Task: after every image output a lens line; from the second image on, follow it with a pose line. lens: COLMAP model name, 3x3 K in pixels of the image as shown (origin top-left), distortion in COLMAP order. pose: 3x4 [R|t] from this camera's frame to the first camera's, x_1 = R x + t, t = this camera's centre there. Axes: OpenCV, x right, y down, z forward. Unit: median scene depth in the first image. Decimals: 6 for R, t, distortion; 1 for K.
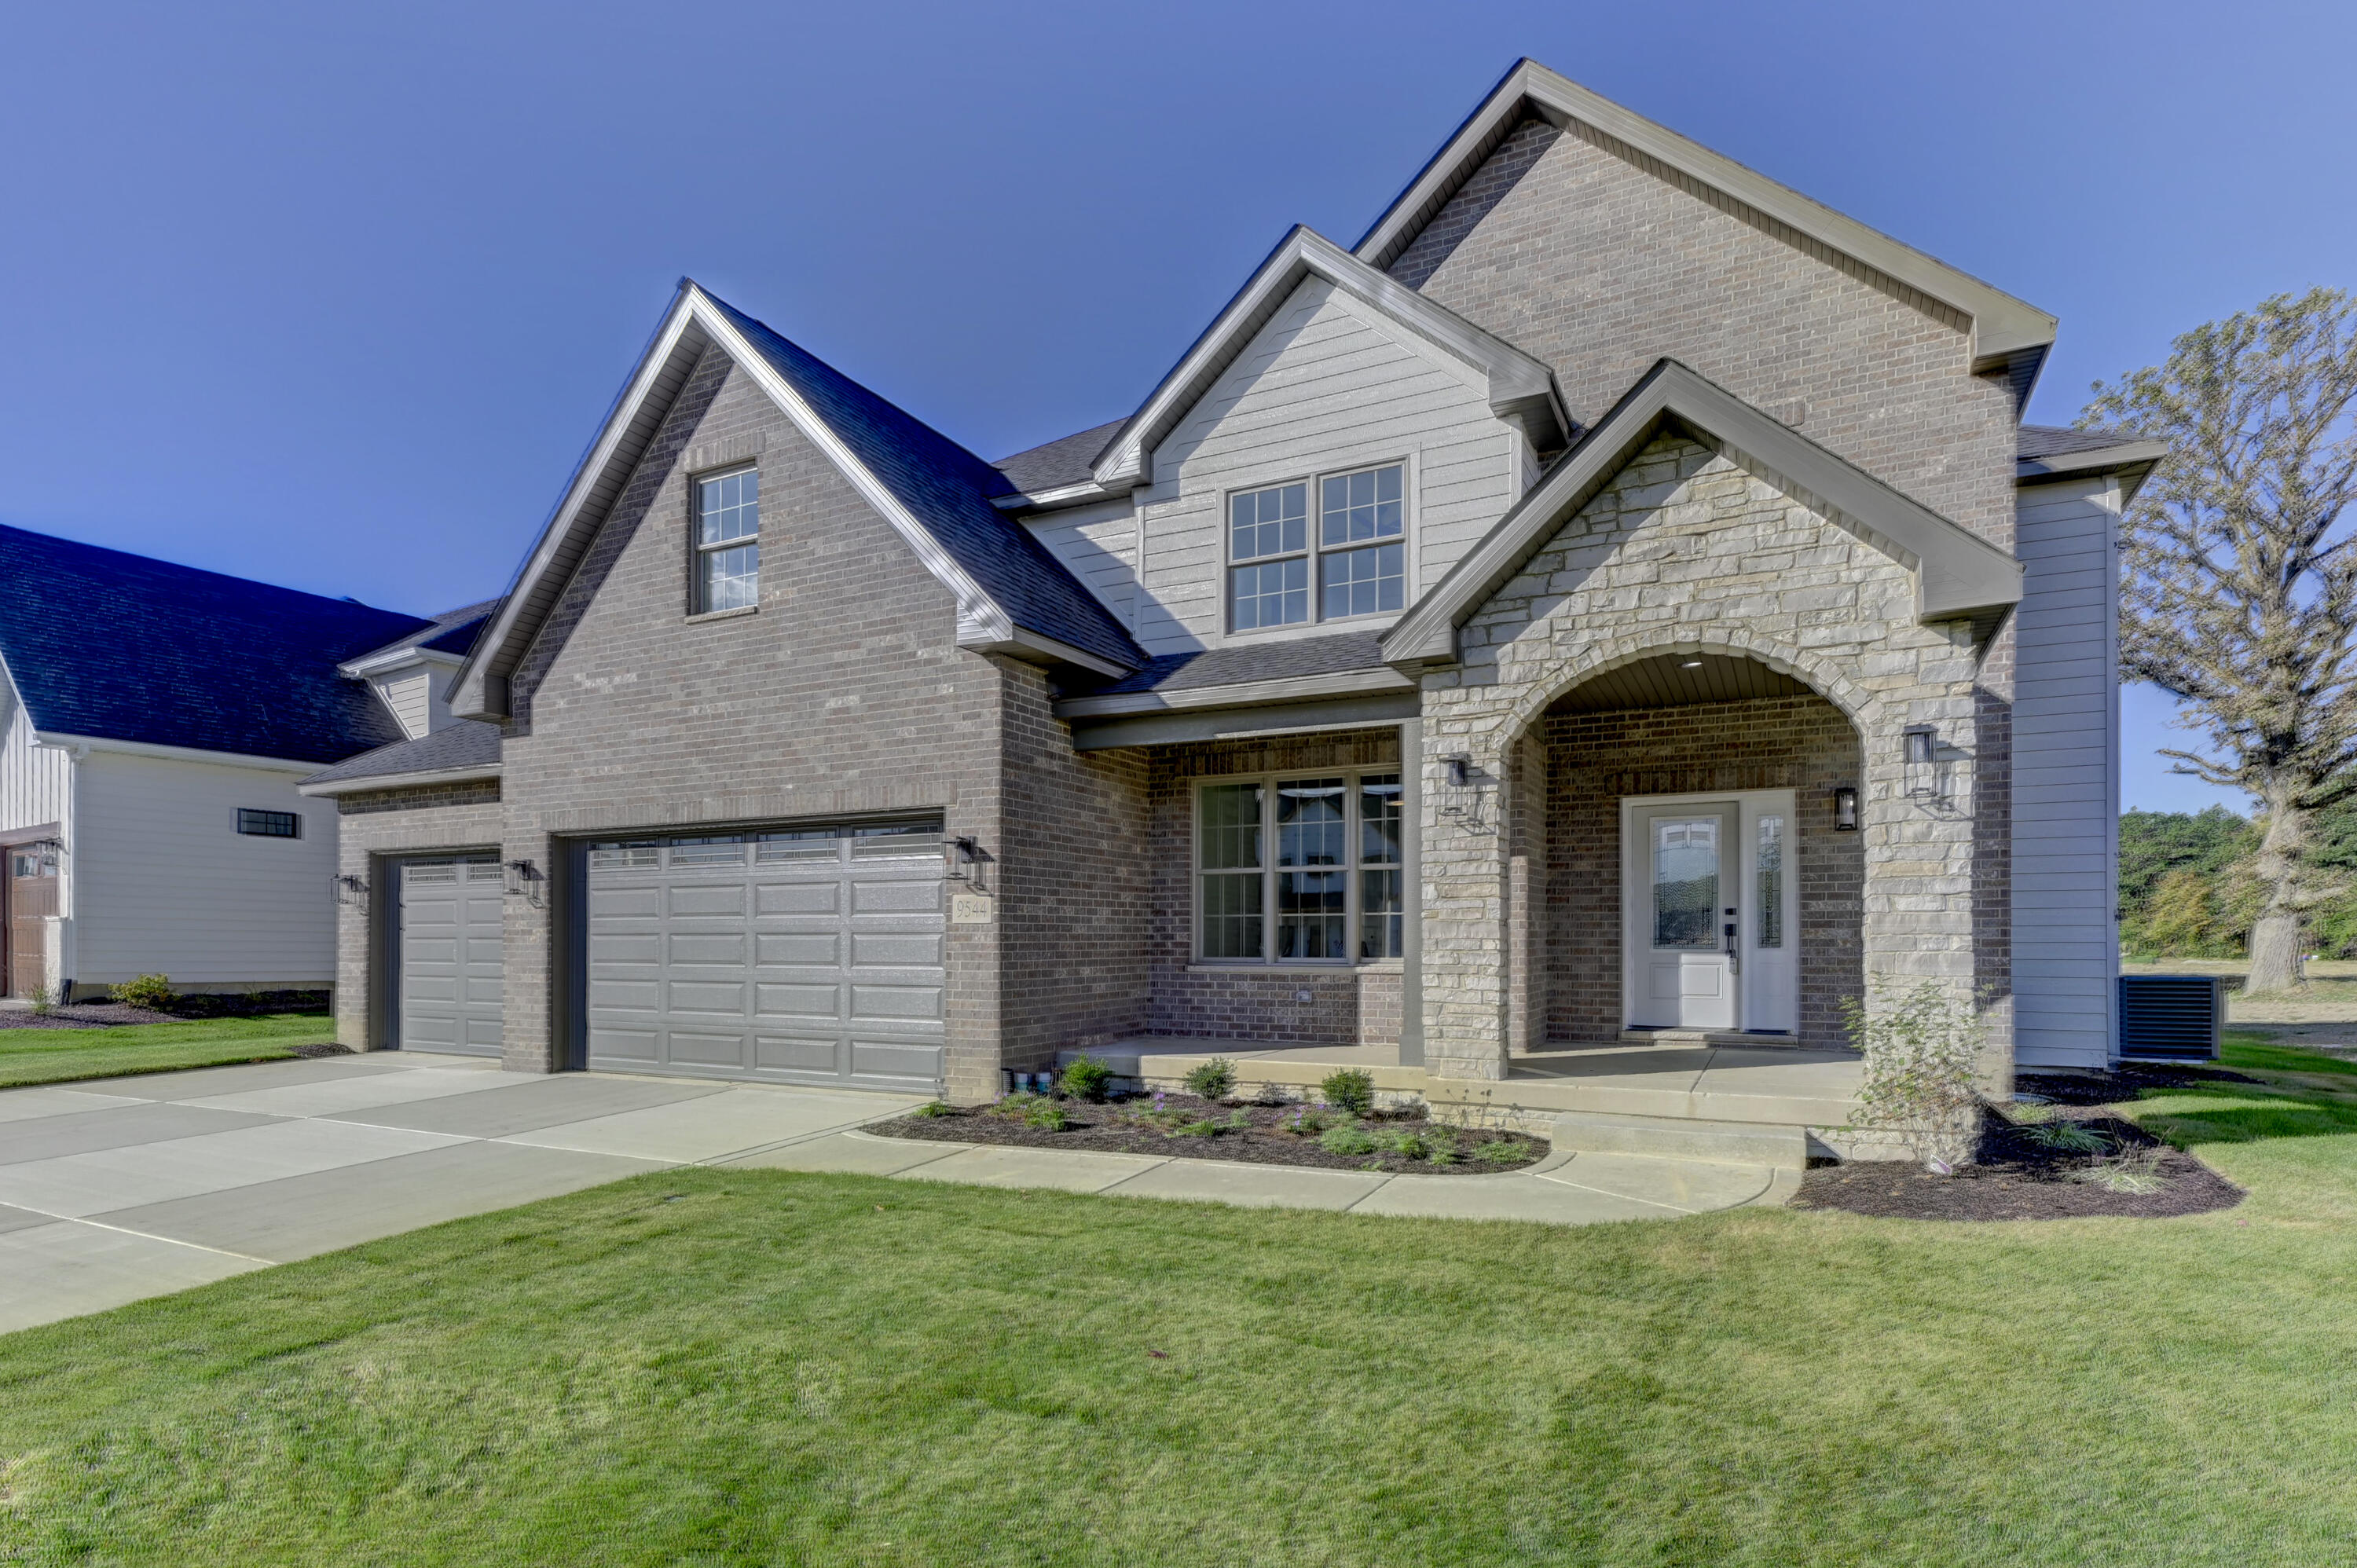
lens RADIAL K [[1085.0, 0, 1232.4], [0, 1085.0, 939.6], [0, 0, 1]] dist [0.006341, -0.000228]
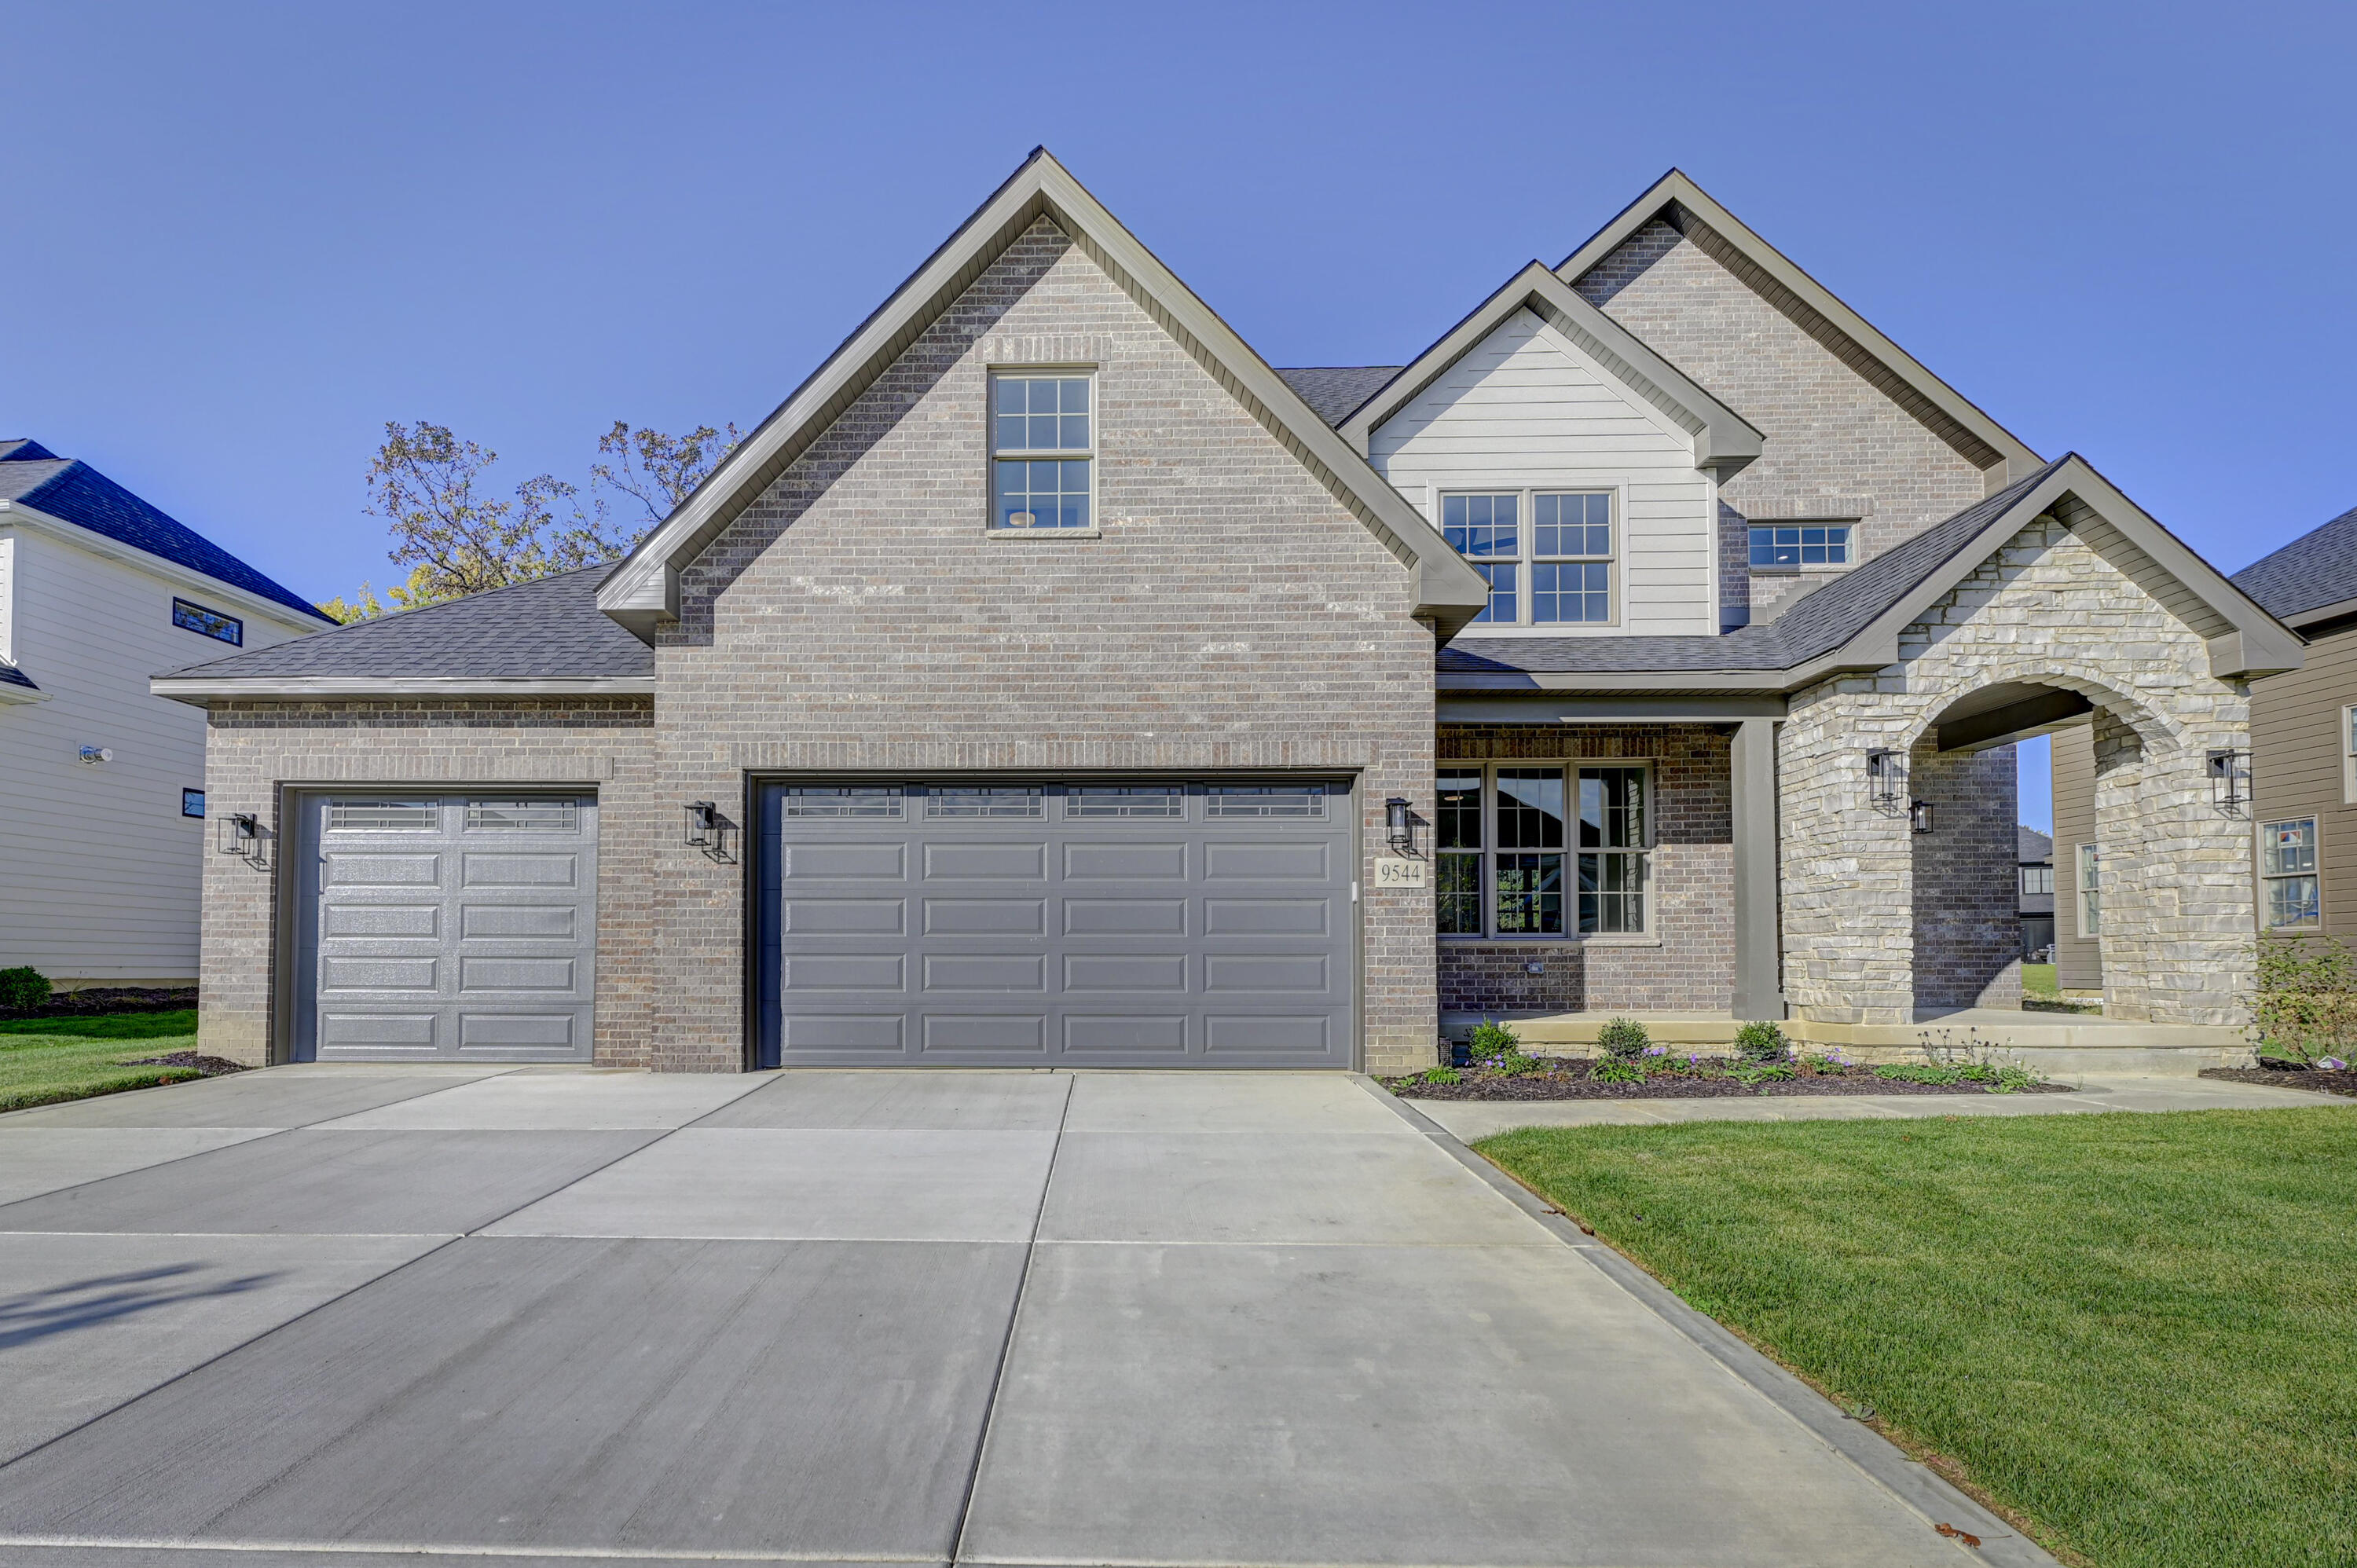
lens RADIAL K [[1072.6, 0, 1149.1], [0, 1072.6, 925.1], [0, 0, 1]] dist [0.009168, -0.002151]
pose [[0.919427, 0.011413, 0.393096, -0.726466], [-0.001718, 0.999686, -0.025008, 0.038148], [-0.393258, 0.022318, 0.919157, 0.177513]]
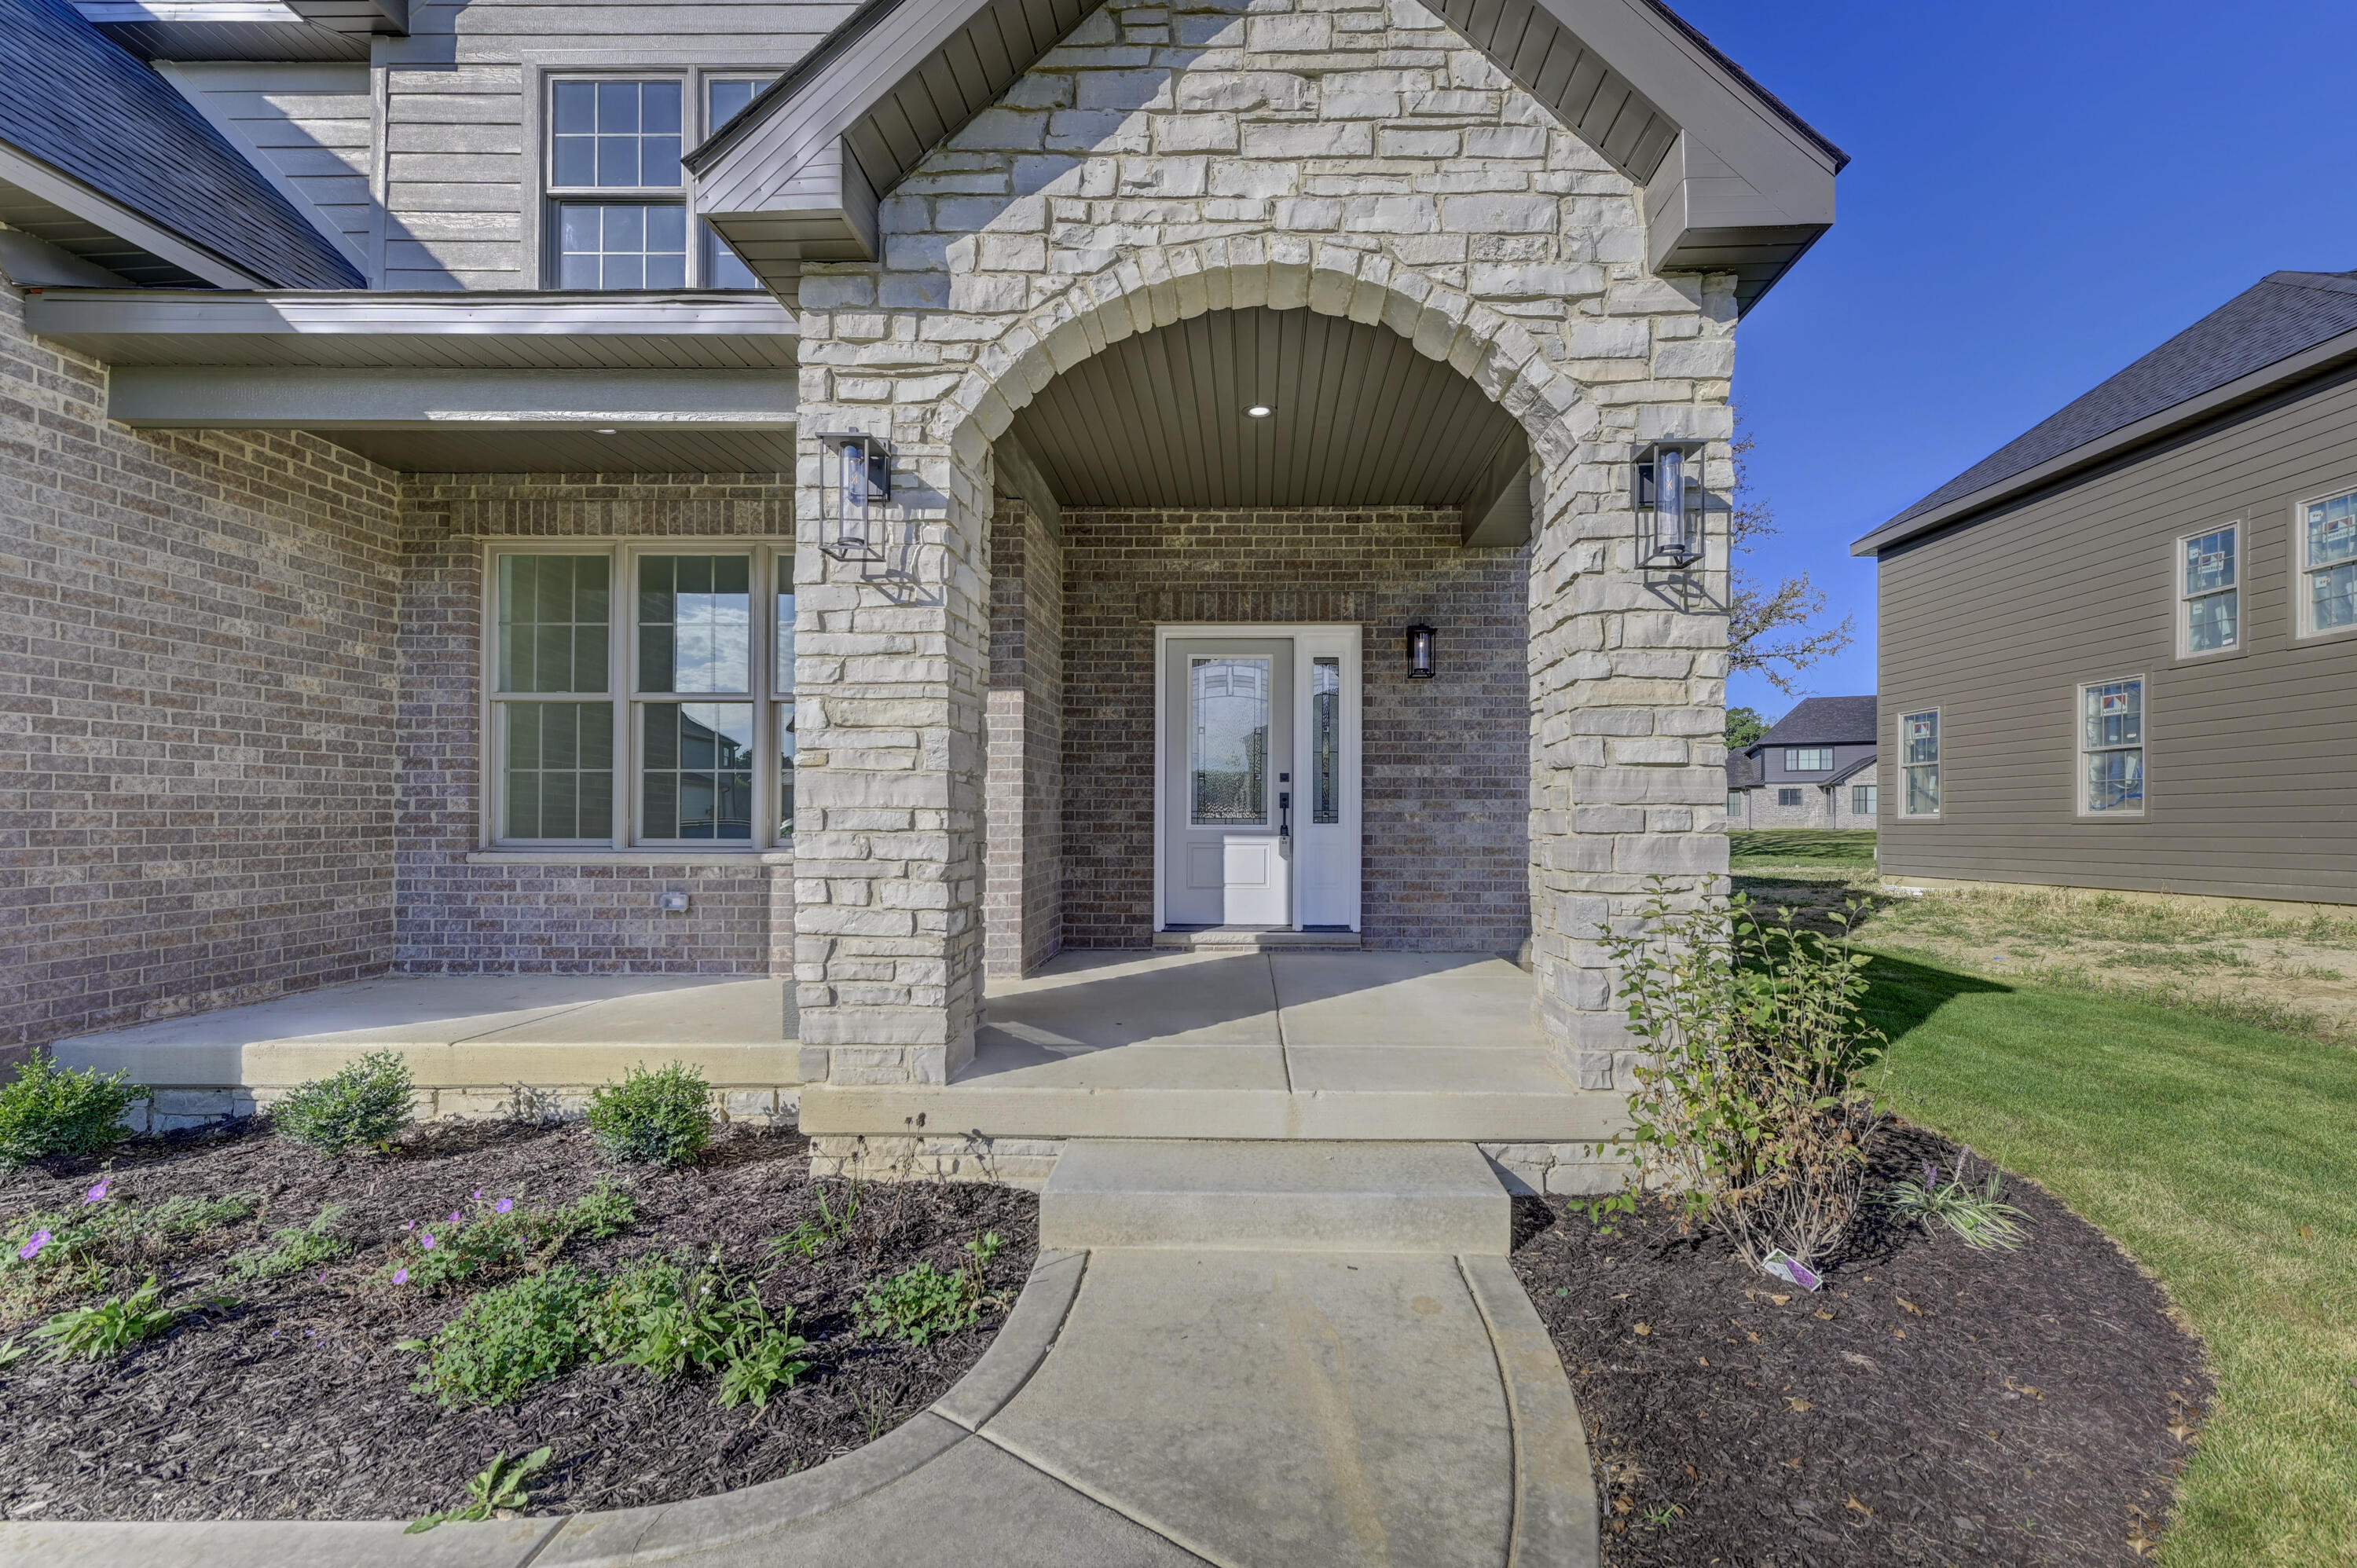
lens RADIAL K [[947.5, 0, 1201.3], [0, 947.5, 816.3], [0, 0, 1]] dist [0.007793, -0.003228]
pose [[0.917997, 0.004087, 0.396565, 0.130636], [-0.005125, 0.999986, 0.001559, 0.001373], [-0.396553, -0.003464, 0.918005, 0.397254]]
